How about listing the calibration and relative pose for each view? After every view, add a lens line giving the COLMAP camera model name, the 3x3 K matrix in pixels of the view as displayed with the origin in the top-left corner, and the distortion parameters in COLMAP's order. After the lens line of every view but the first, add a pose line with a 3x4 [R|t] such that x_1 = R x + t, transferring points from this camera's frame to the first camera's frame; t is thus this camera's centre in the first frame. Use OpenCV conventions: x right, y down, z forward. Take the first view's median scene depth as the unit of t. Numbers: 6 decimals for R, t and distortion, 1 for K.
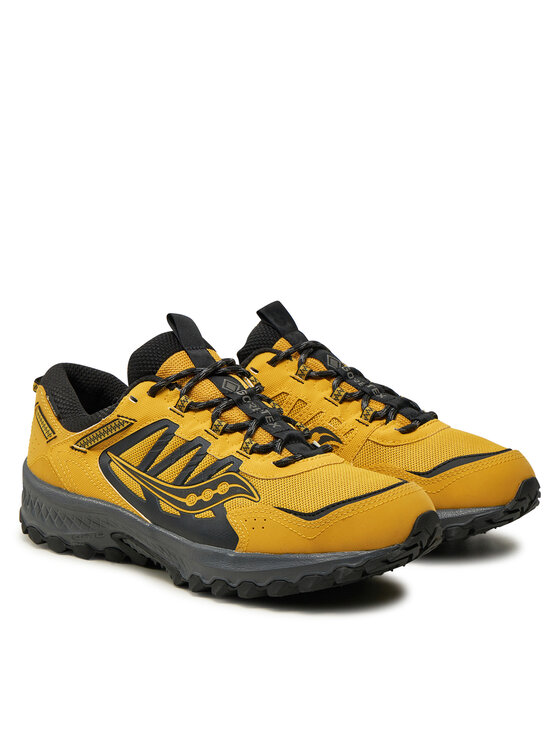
lens RADIAL K [[2050.9, 0, 279.8], [0, 2050.9, 372.6], [0, 0, 1]] dist [-0.021921, 0.000000]
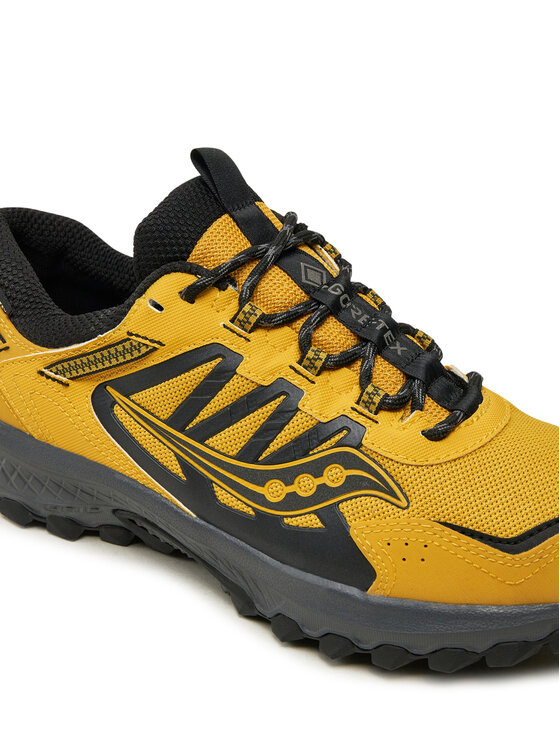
lens RADIAL K [[1261.3, 0, 280.5], [0, 1261.3, 372.2], [0, 0, 1]] dist [-0.089727, 0.000000]
pose [[0.975927, -0.042114, 0.213992, -0.115193], [-0.018438, 0.961735, 0.273360, -0.067994], [-0.217316, -0.270725, 0.937807, 0.658180]]
